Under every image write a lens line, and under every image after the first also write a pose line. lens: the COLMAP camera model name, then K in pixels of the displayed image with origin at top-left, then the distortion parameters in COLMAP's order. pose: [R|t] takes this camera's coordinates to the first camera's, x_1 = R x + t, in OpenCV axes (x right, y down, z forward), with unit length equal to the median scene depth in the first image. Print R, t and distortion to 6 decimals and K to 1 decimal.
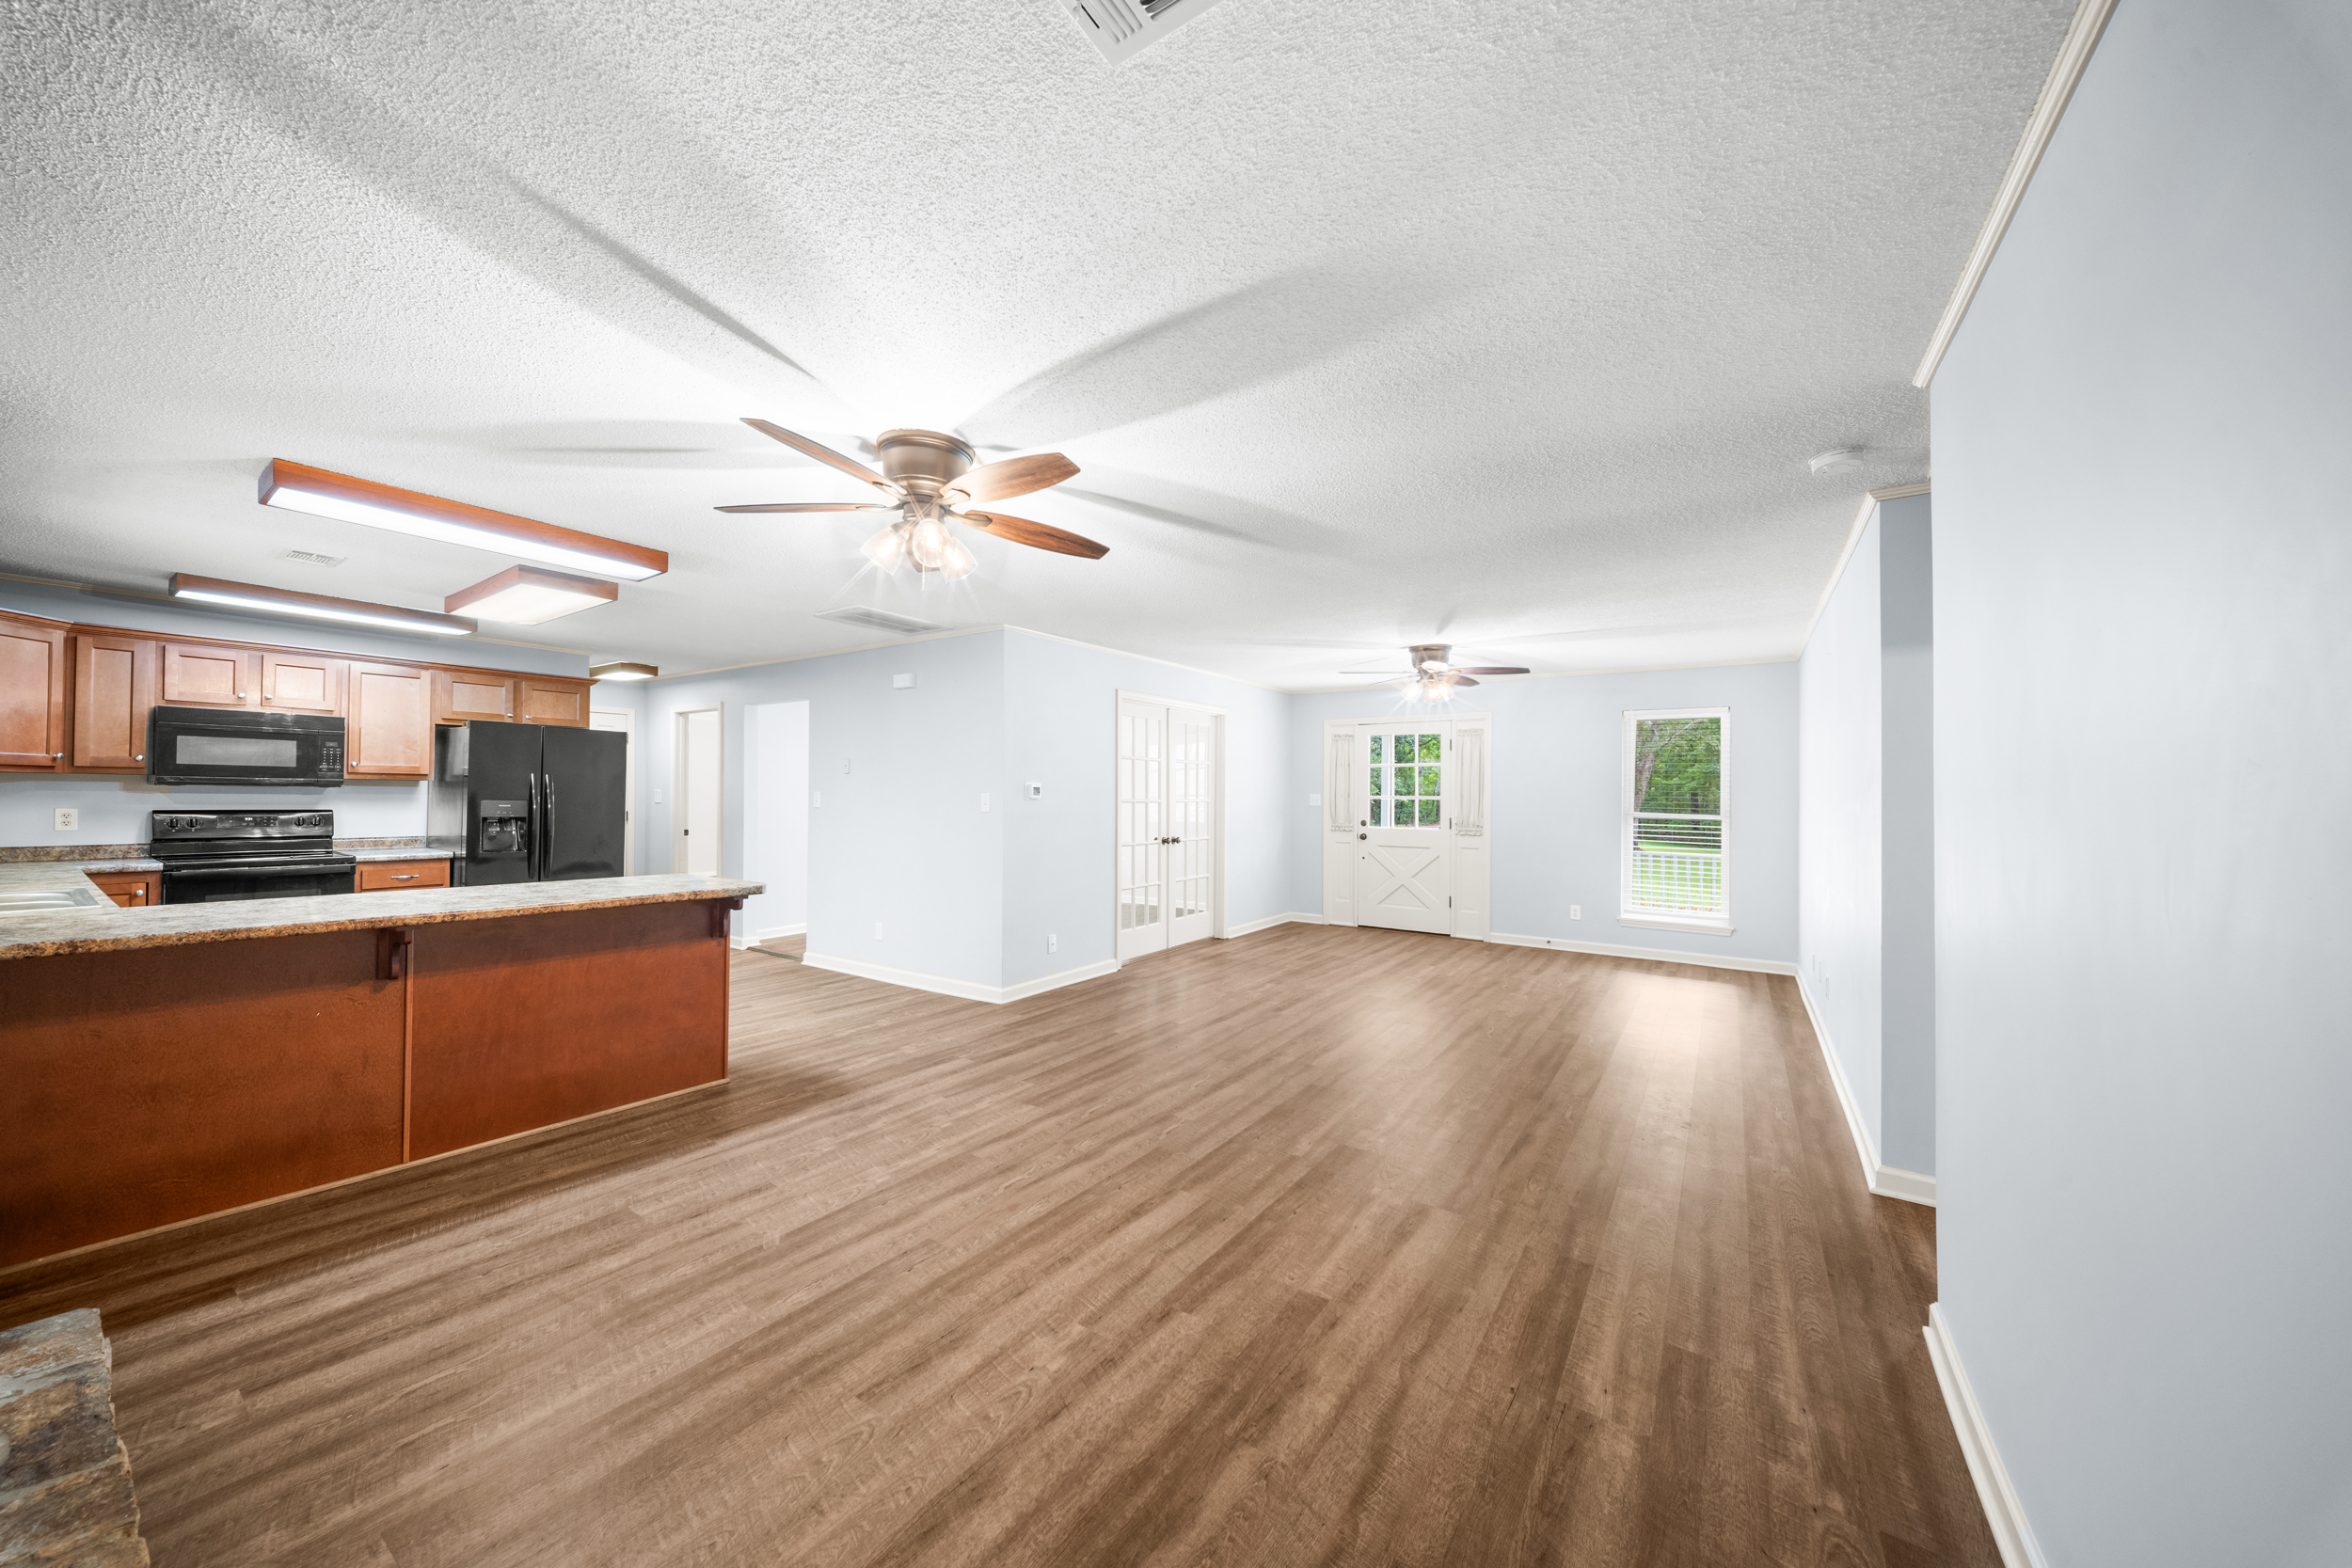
lens RADIAL K [[817.7, 0, 1174.3], [0, 817.7, 791.1], [0, 0, 1]] dist [-0.009219, -0.000072]
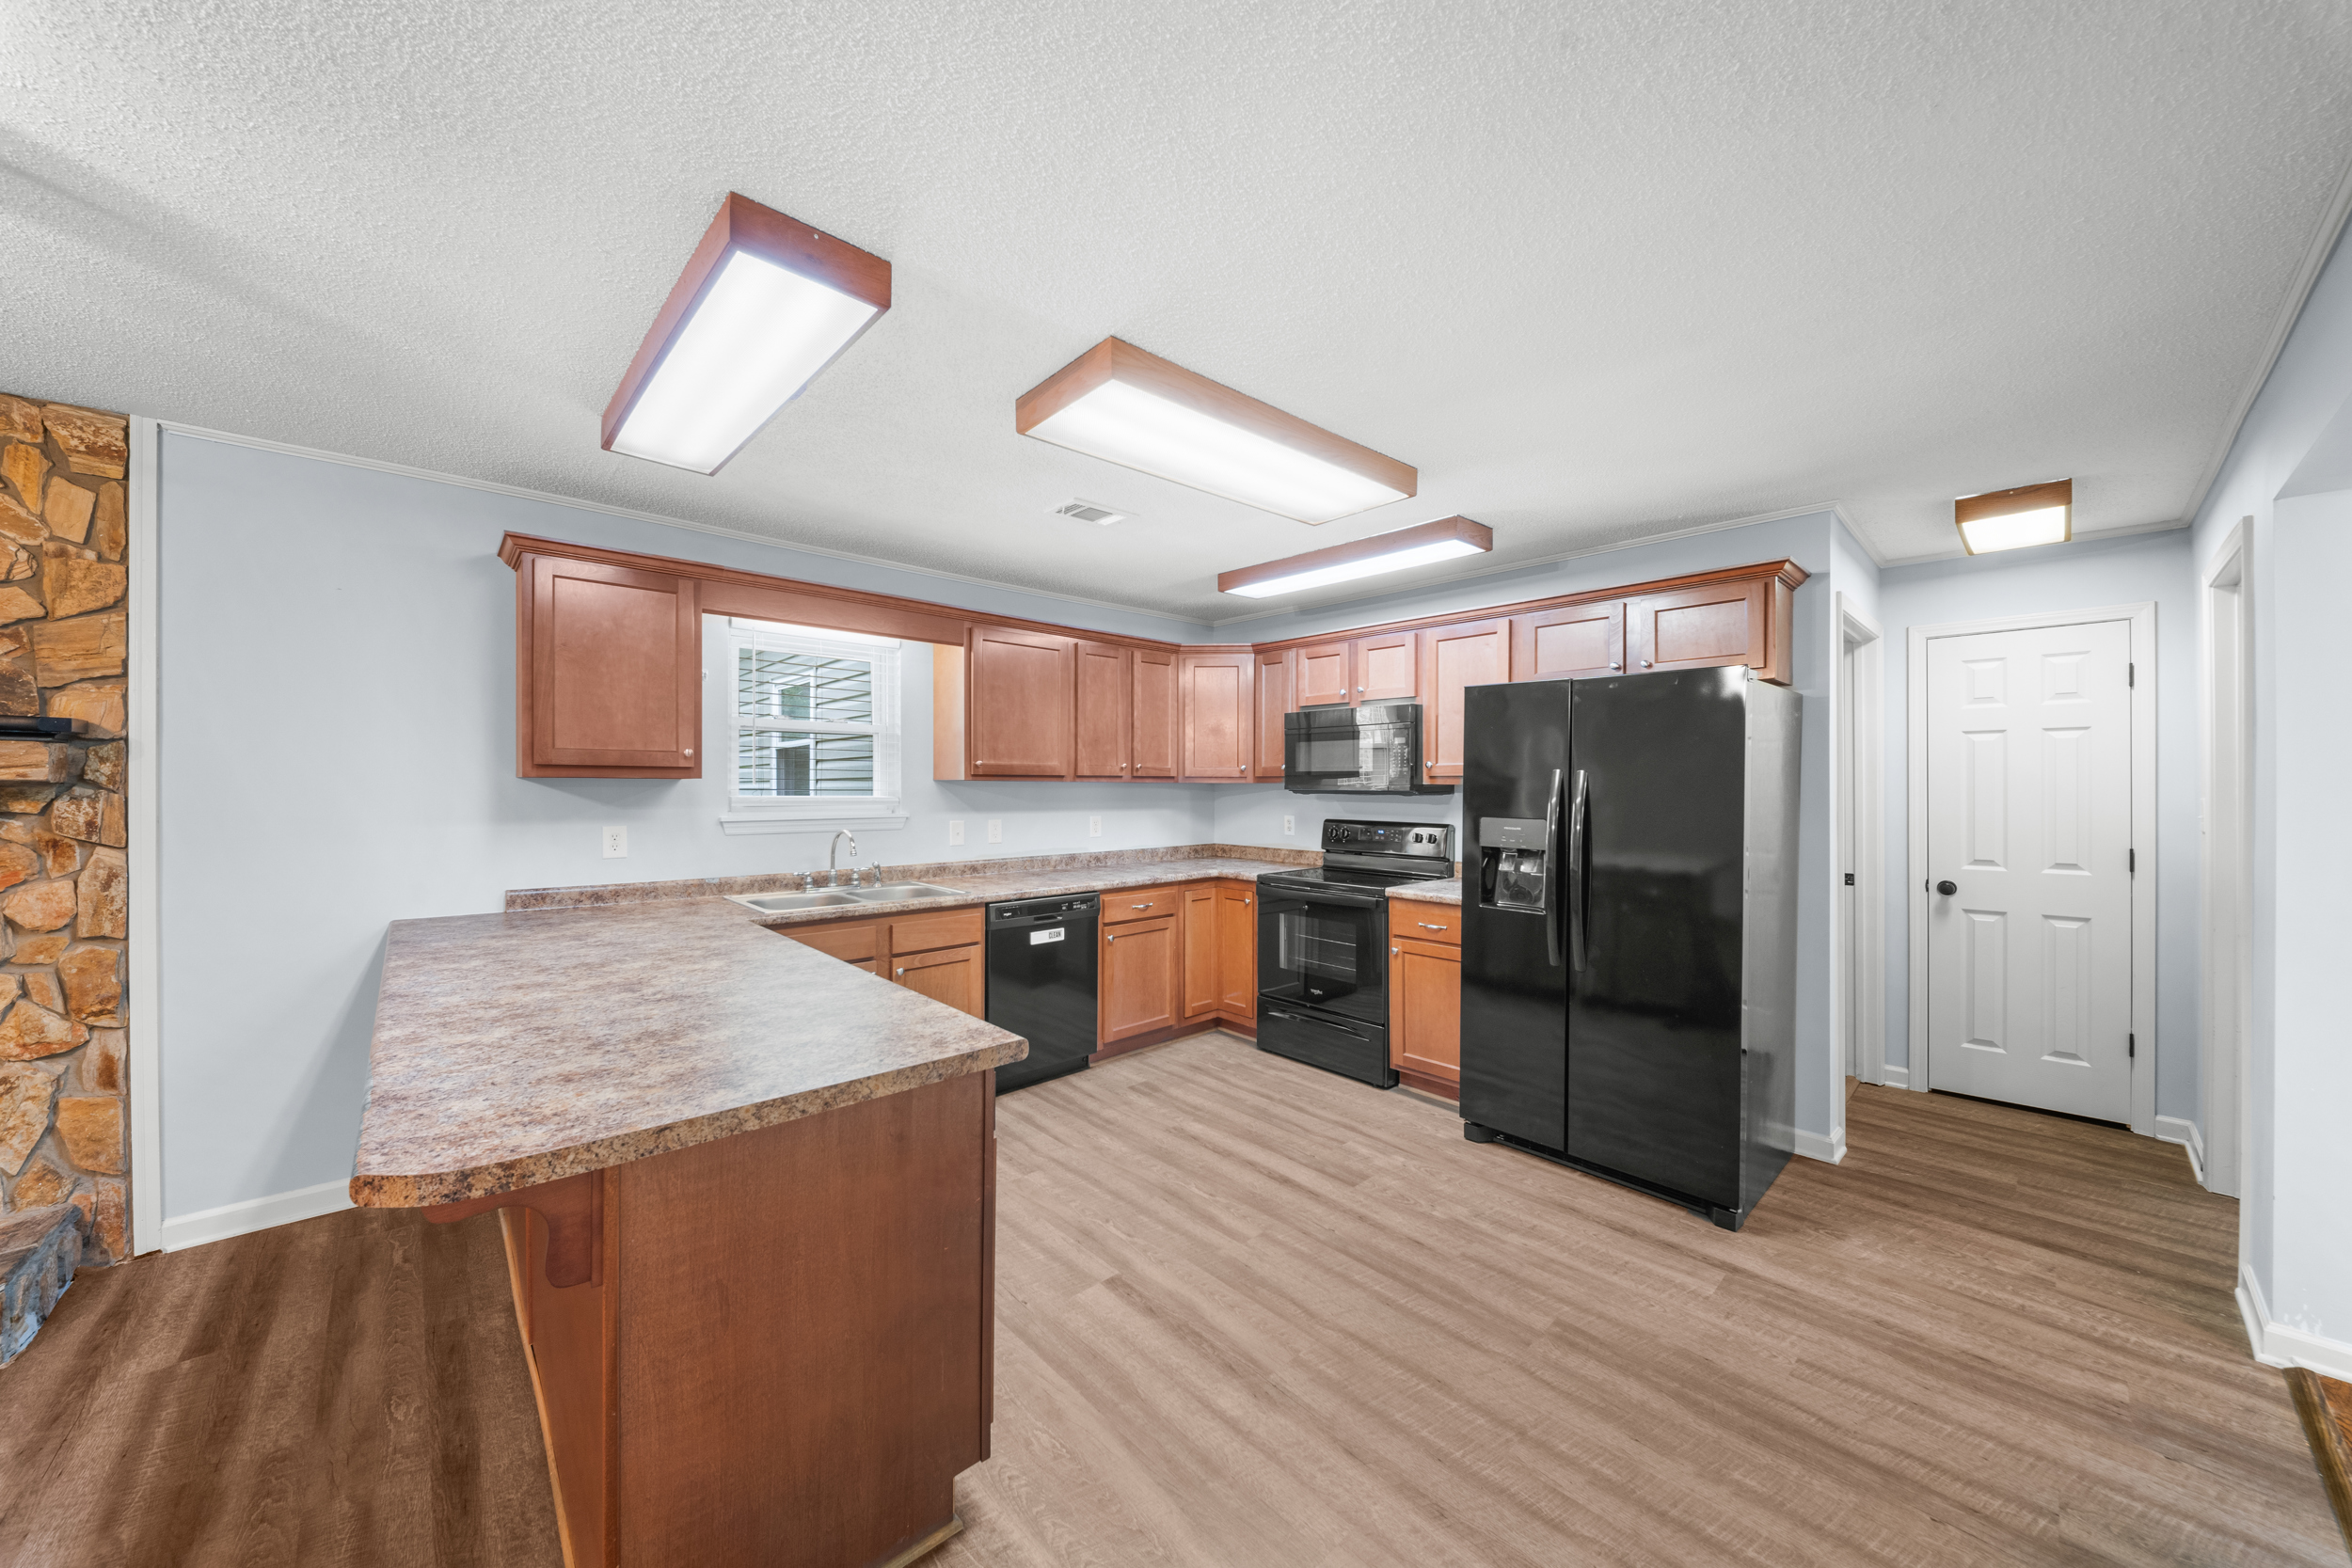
lens RADIAL K [[817.7, 0, 1174.3], [0, 817.7, 791.1], [0, 0, 1]] dist [-0.009219, -0.000072]
pose [[-0.241141, -0.000391, -0.970490, -0.252798], [0.001752, 0.999998, -0.000838, -0.009840], [0.970489, -0.001902, -0.241140, 1.066353]]
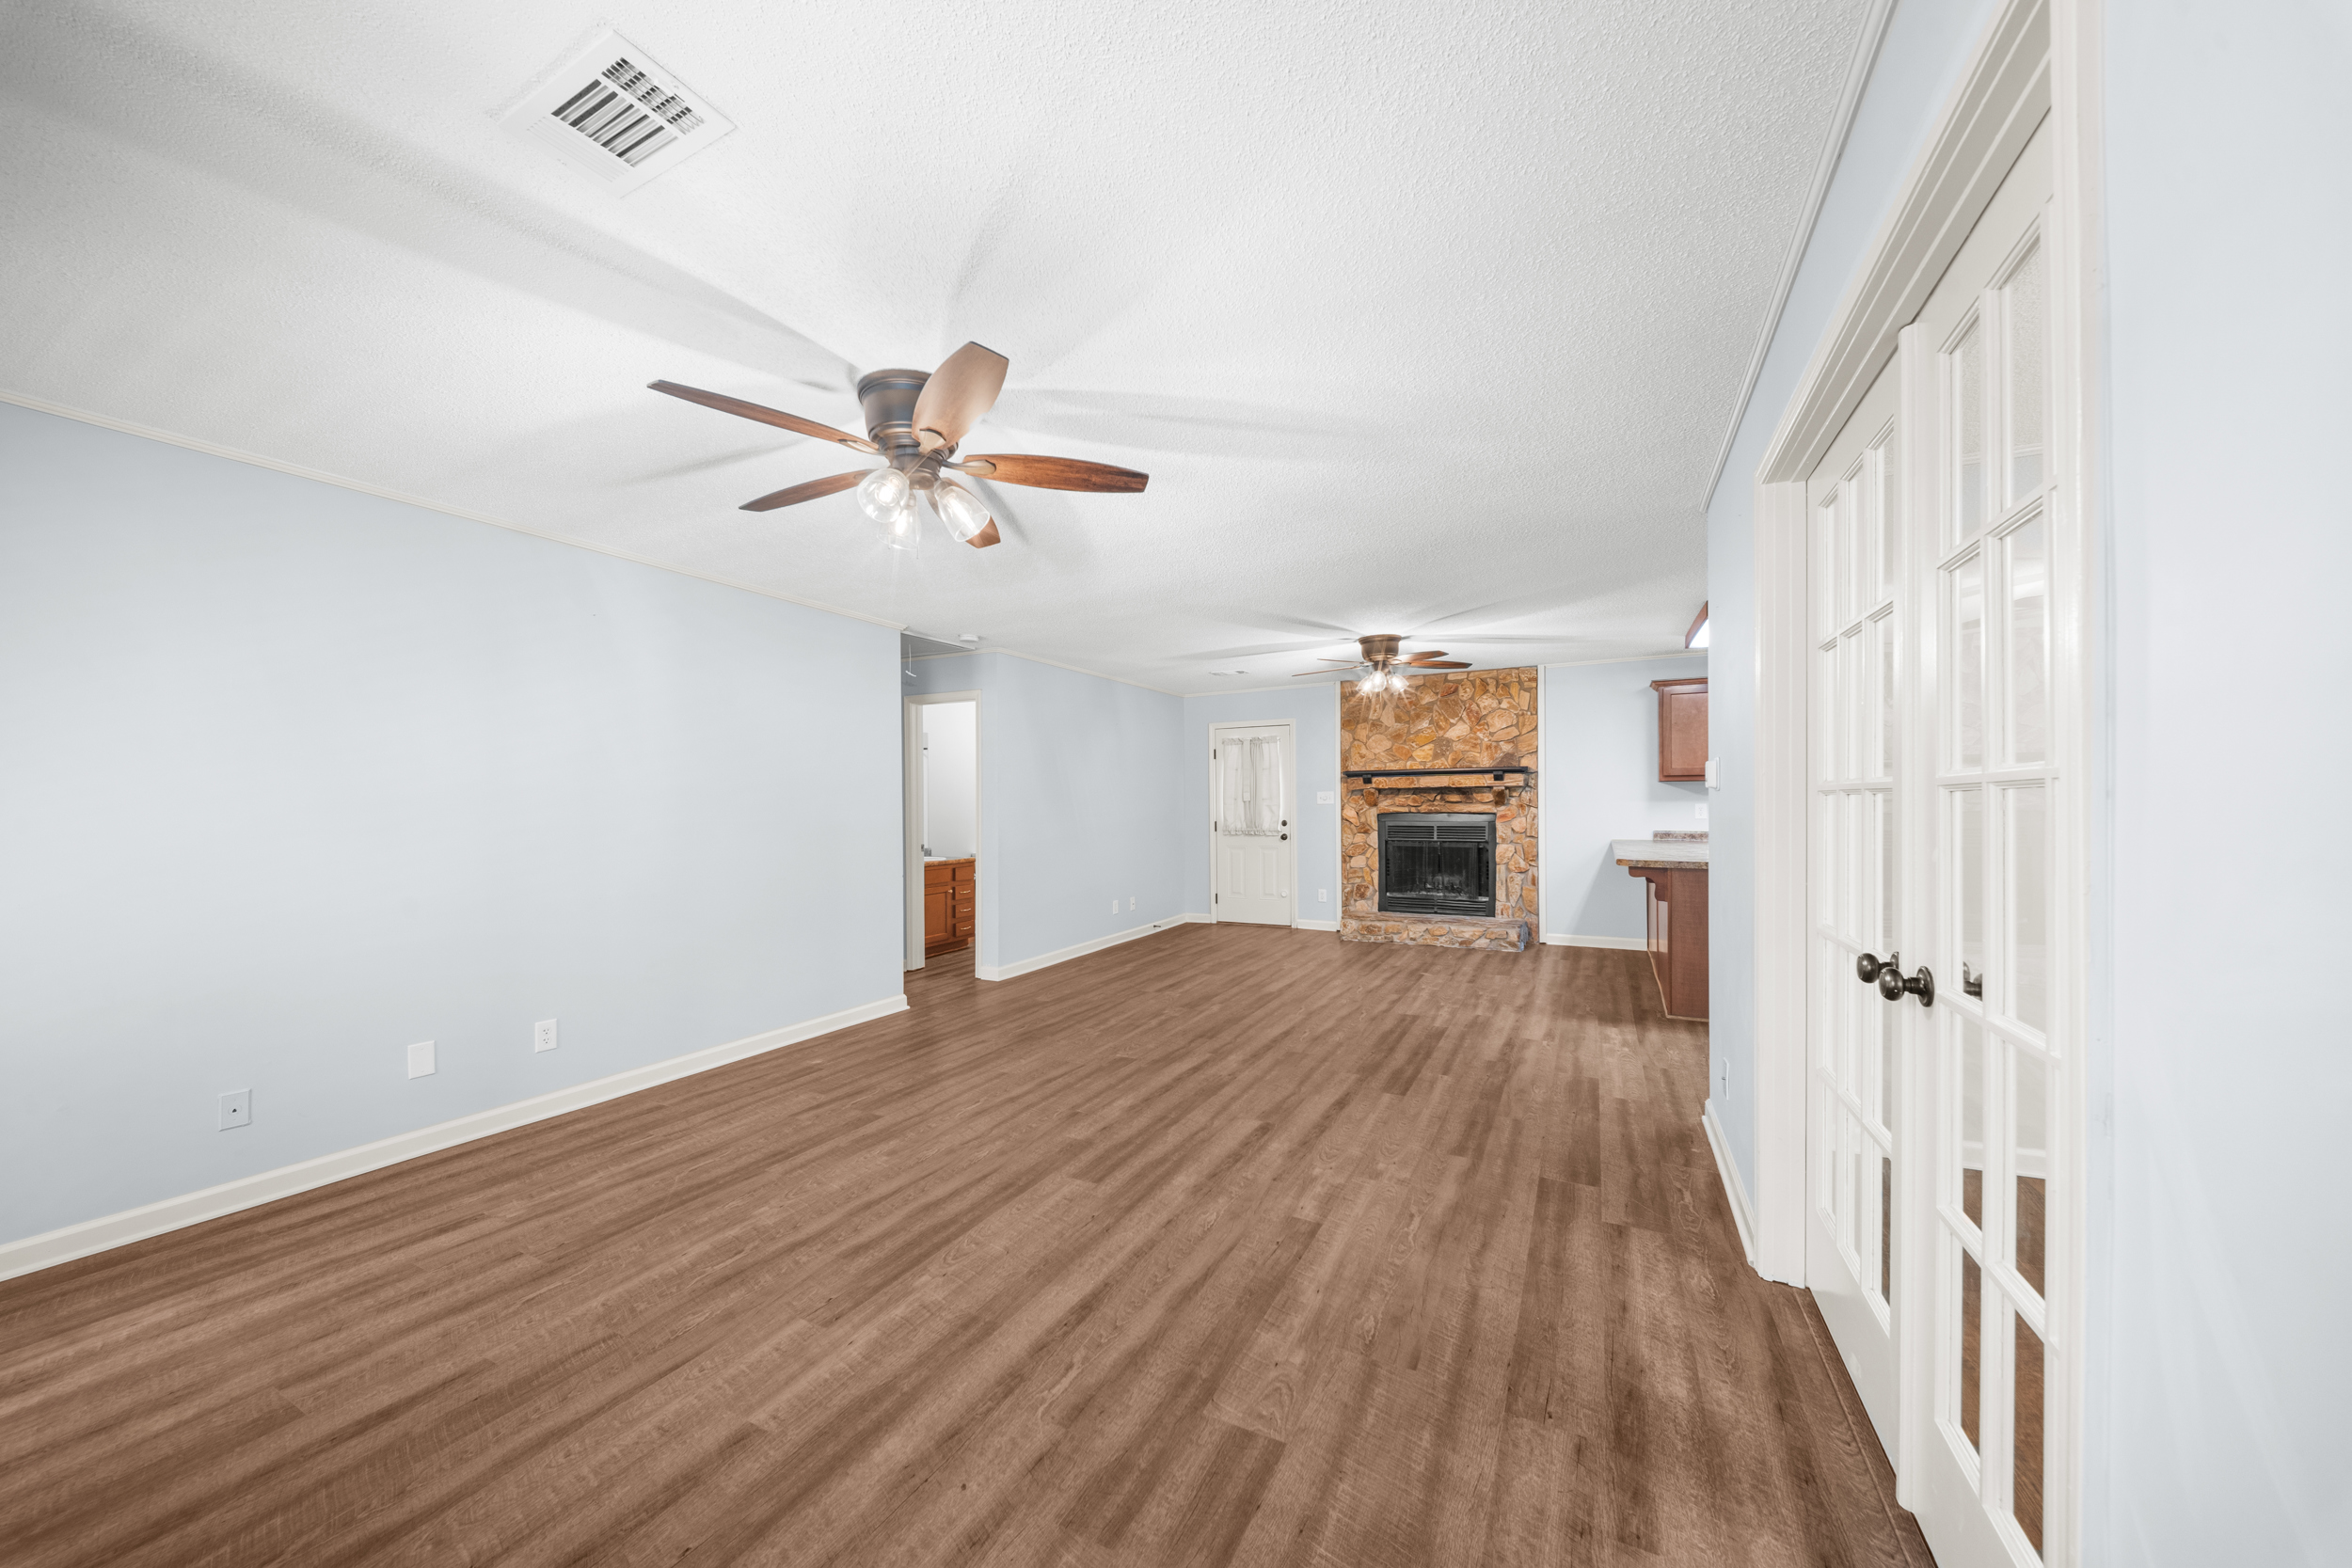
lens RADIAL K [[848.4, 0, 1125.6], [0, 848.4, 808.3], [0, 0, 1]] dist [0.000725, -0.000024]
pose [[-0.997528, 0.001415, -0.070251, 0.318493], [0.001548, 0.999997, -0.001848, 0.027241], [0.070248, -0.001952, -0.997528, 1.873732]]
